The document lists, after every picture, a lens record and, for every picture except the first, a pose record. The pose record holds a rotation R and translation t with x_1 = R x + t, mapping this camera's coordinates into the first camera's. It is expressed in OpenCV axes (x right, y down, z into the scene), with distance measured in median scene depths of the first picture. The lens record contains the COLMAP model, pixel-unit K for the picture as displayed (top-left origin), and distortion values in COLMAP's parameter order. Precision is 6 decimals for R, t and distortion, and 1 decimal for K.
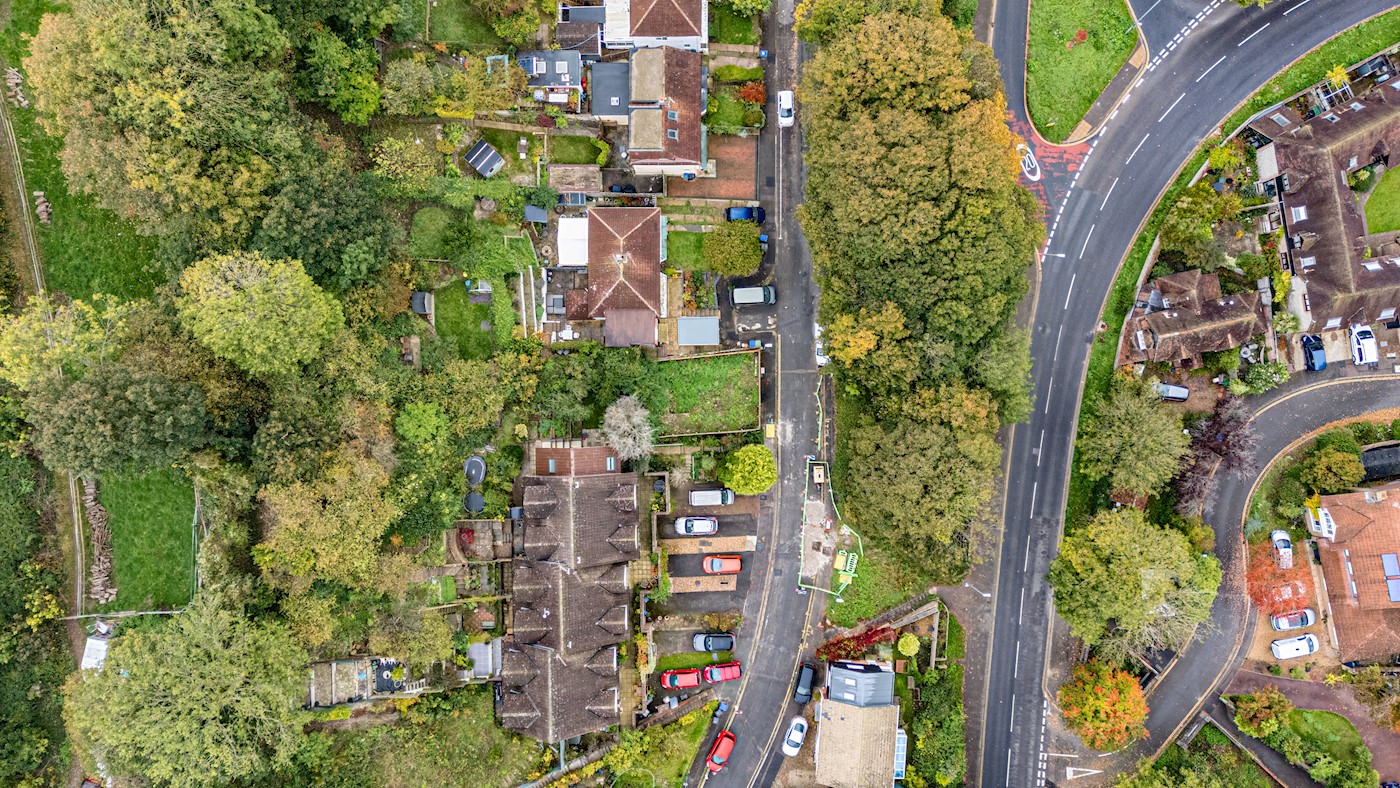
lens RADIAL K [[1023.8, 0, 704.8], [0, 1023.8, 396.1], [0, 0, 1]] dist [0.083287, -0.086152]
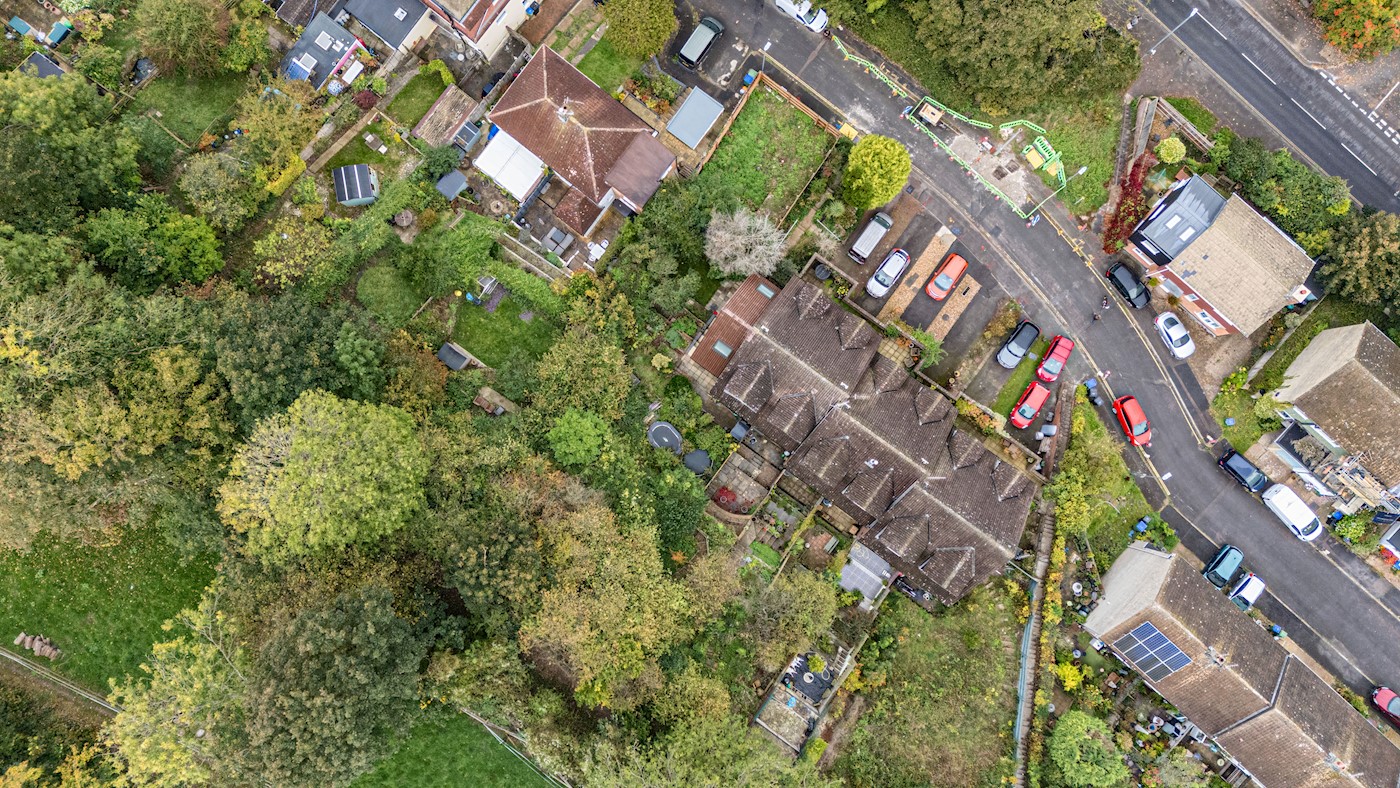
lens RADIAL K [[1030.3, 0, 703.4], [0, 1030.3, 395.2], [0, 0, 1]] dist [0.059688, -0.049998]
pose [[0.612376, -0.790081, 0.027708, -0.195771], [0.790452, 0.612507, -0.004463, 0.076789], [-0.013445, 0.024635, 0.999606, 0.211937]]
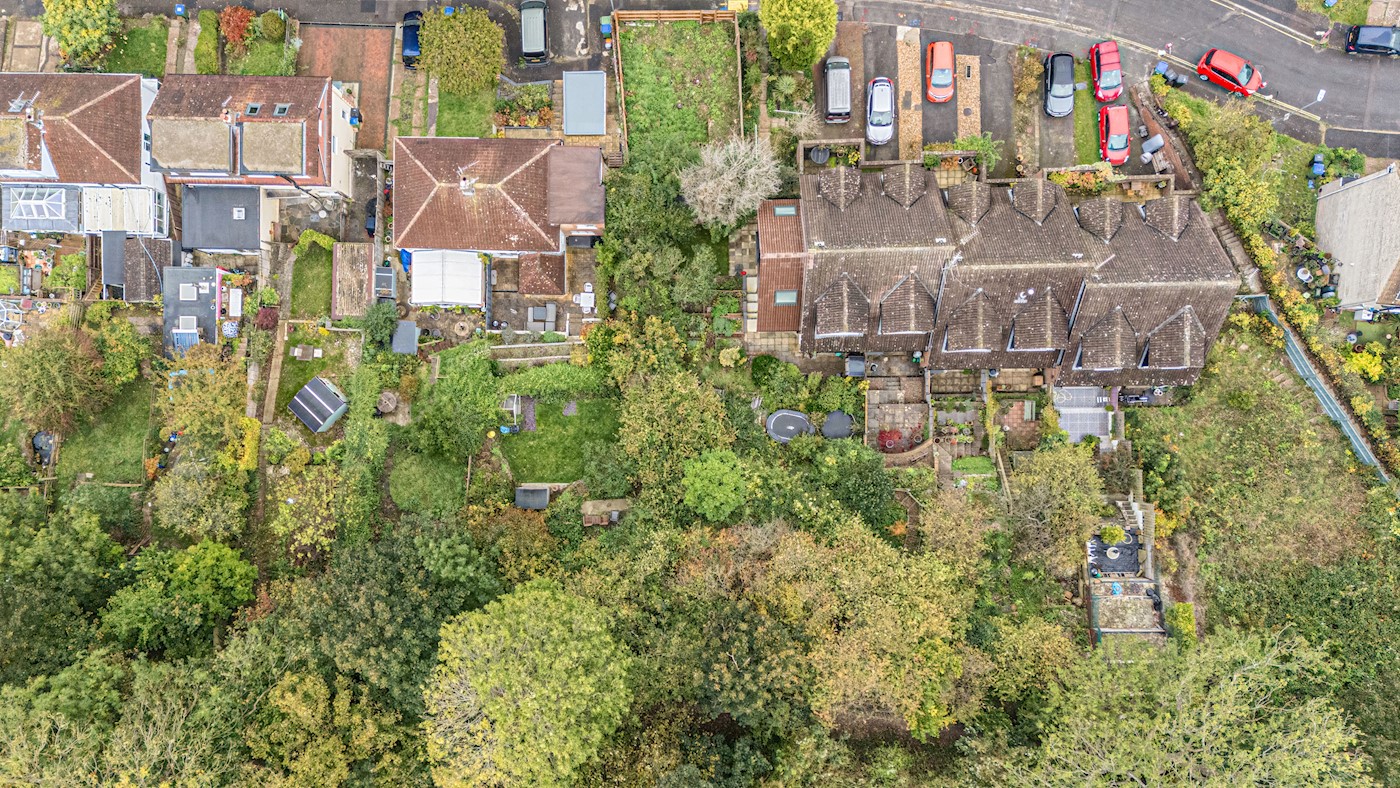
lens RADIAL K [[1070.2, 0, 646.7], [0, 1070.2, 439.4], [0, 0, 1]] dist [0.057453, -0.047134]
pose [[0.021189, -0.999772, -0.002597, -0.224924], [0.999230, 0.021263, -0.032974, 0.004121], [0.033022, -0.001896, 0.999453, 0.307759]]
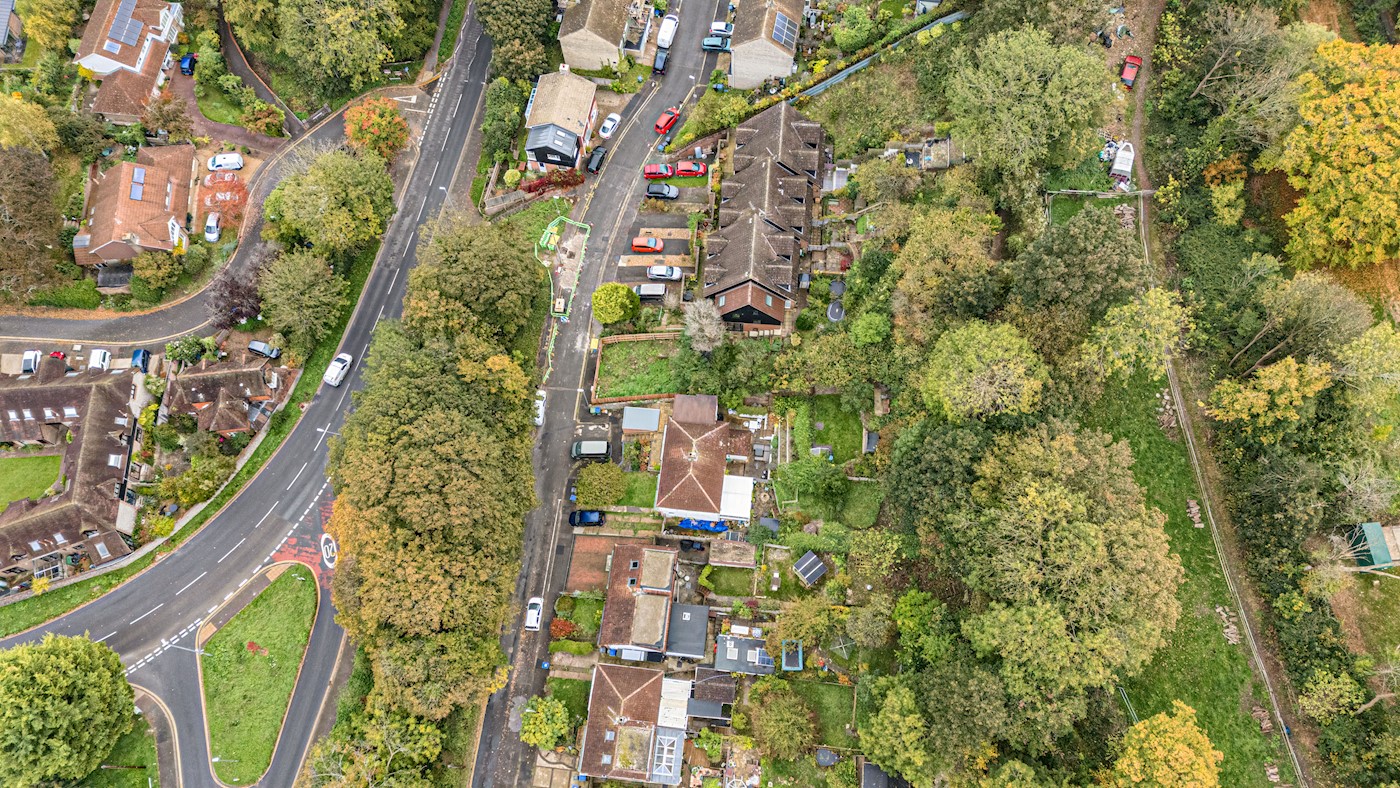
lens RADIAL K [[1023.8, 0, 704.8], [0, 1023.8, 396.1], [0, 0, 1]] dist [0.083287, -0.086152]
pose [[-0.992810, -0.089747, 0.079211, -0.169690], [0.113026, -0.920756, 0.373409, -0.469920], [0.039422, 0.379677, 0.924279, -0.076600]]
